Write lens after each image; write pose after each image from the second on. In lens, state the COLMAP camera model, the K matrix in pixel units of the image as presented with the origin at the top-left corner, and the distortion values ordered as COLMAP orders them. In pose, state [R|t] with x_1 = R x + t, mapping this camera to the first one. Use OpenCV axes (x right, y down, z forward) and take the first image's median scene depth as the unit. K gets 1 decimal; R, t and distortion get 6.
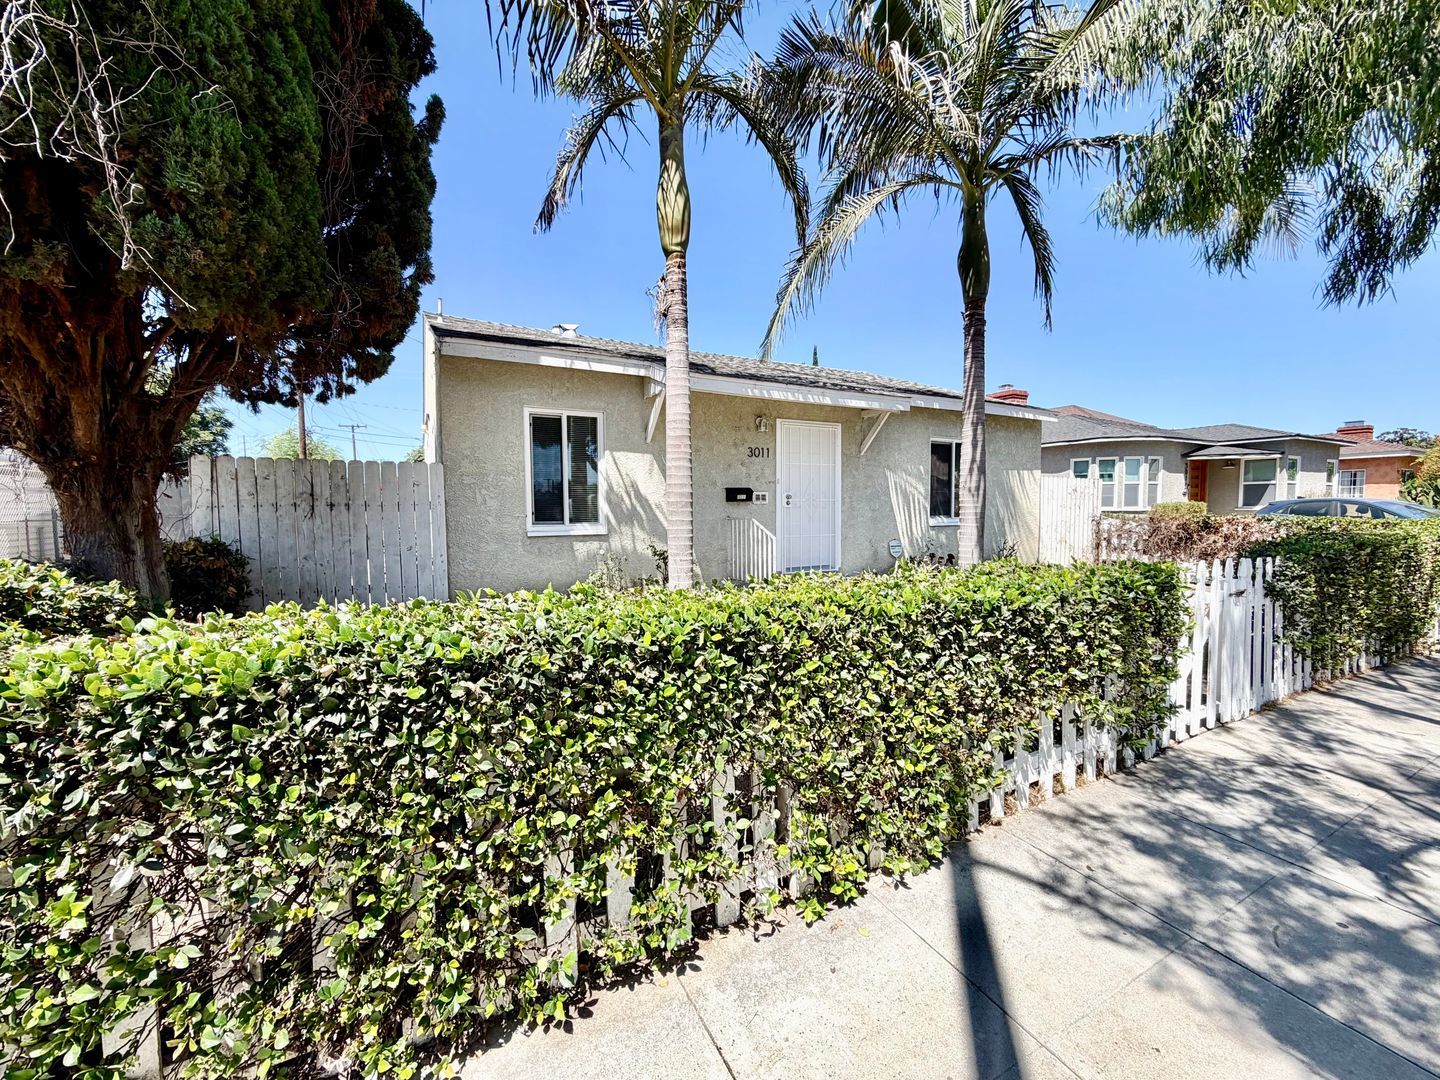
lens RADIAL K [[581.8, 0, 717.2], [0, 581.8, 533.2], [0, 0, 1]] dist [-0.000210, -0.000033]
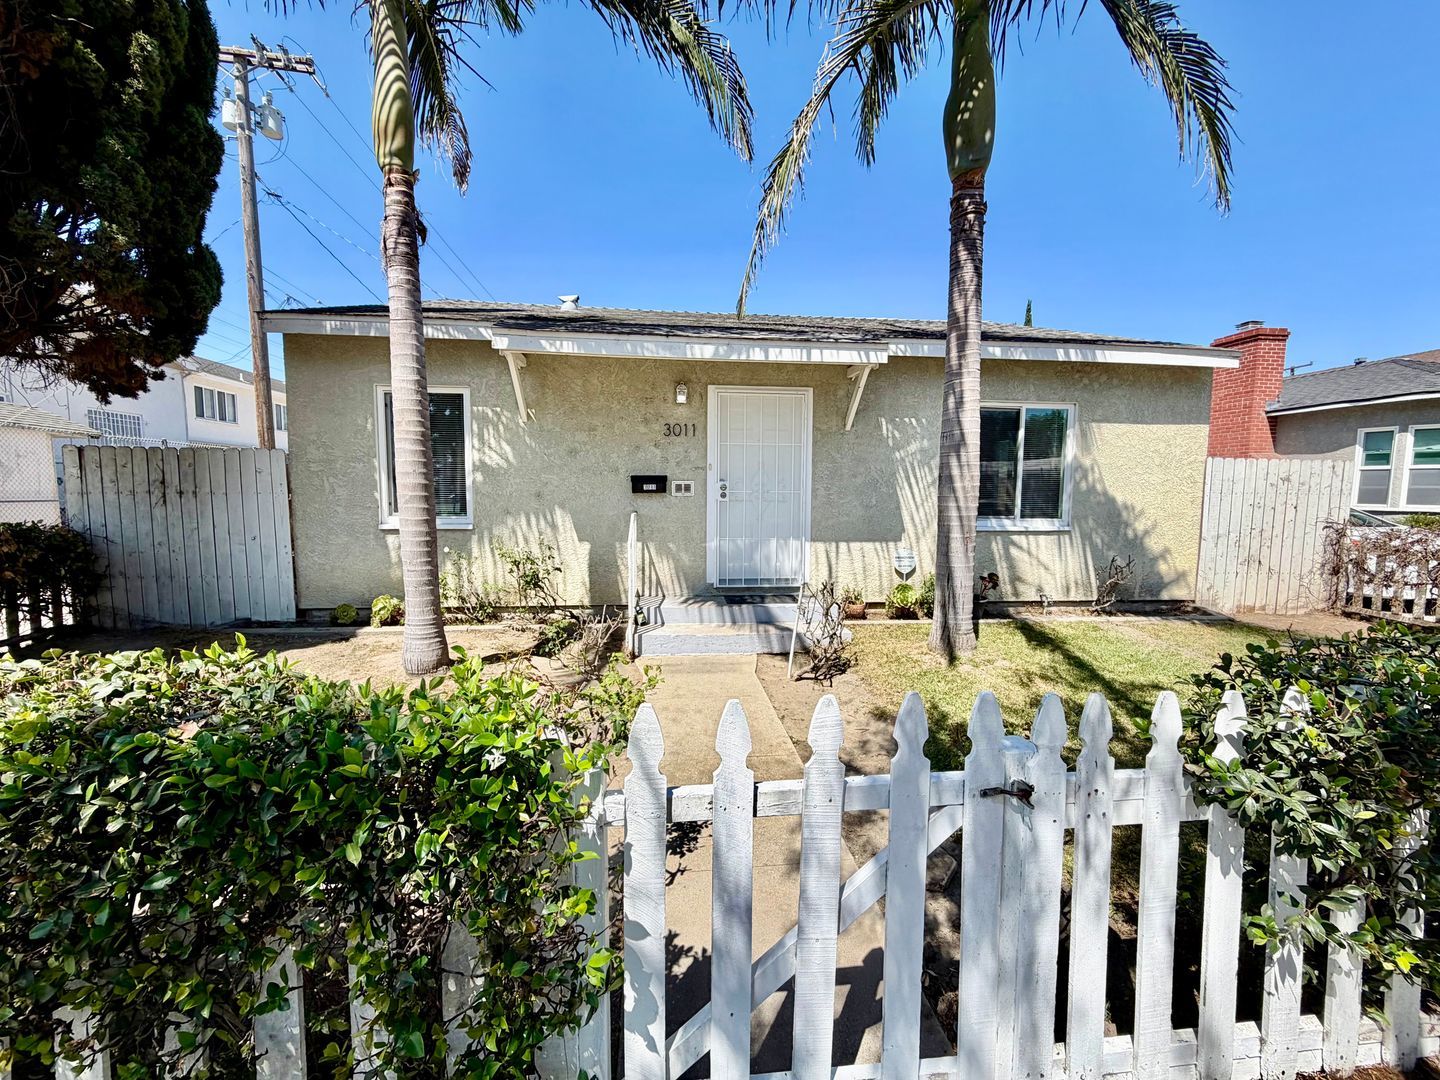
lens RADIAL K [[575.0, 0, 714.6], [0, 575.0, 539.7], [0, 0, 1]] dist [0.002840, -0.000396]
pose [[0.926403, 0.045063, -0.373827, 0.420285], [-0.029699, 0.998464, 0.046763, -0.030035], [0.375361, -0.032219, 0.926319, 0.304222]]
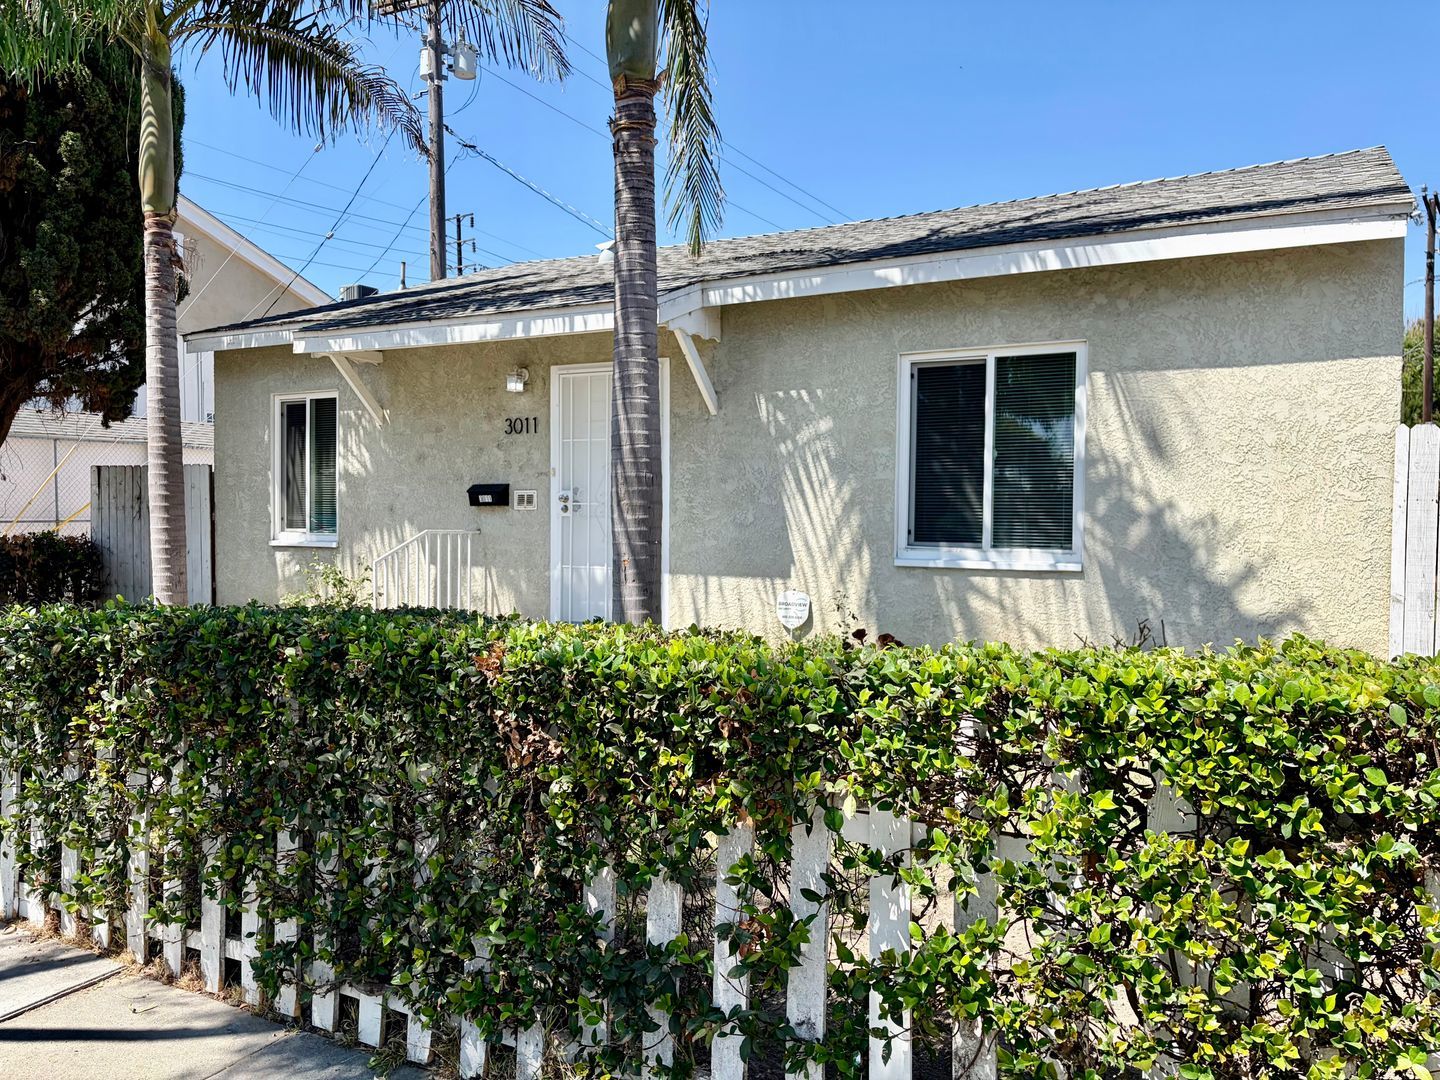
lens RADIAL K [[1088.8, 0, 729.3], [0, 1088.8, 546.3], [0, 0, 1]] dist [0.055239, -0.056988]
pose [[0.547661, 0.035613, -0.835942, 1.185935], [-0.045936, 0.998867, 0.012460, -0.037297], [0.835438, 0.031576, 0.548677, 0.569806]]
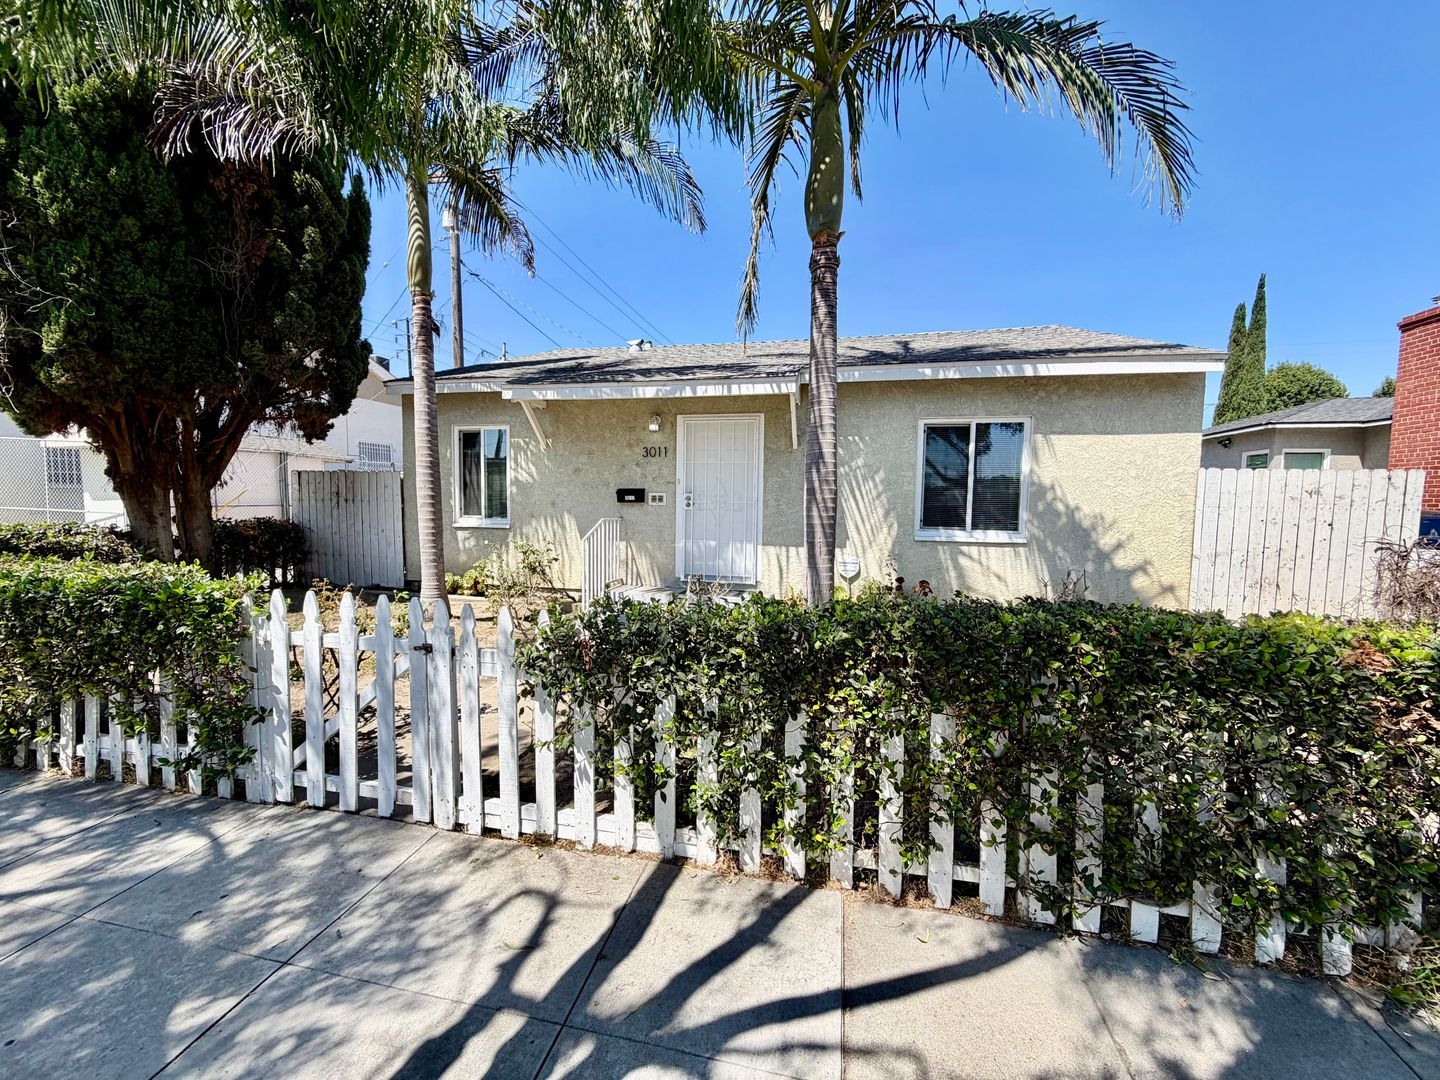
lens RADIAL K [[575.0, 0, 714.6], [0, 575.0, 539.7], [0, 0, 1]] dist [0.002840, -0.000396]
pose [[0.756835, 0.062447, -0.650616, 0.799636], [-0.046779, 0.998048, 0.041378, -0.038188], [0.651930, -0.000881, 0.758279, 0.345184]]
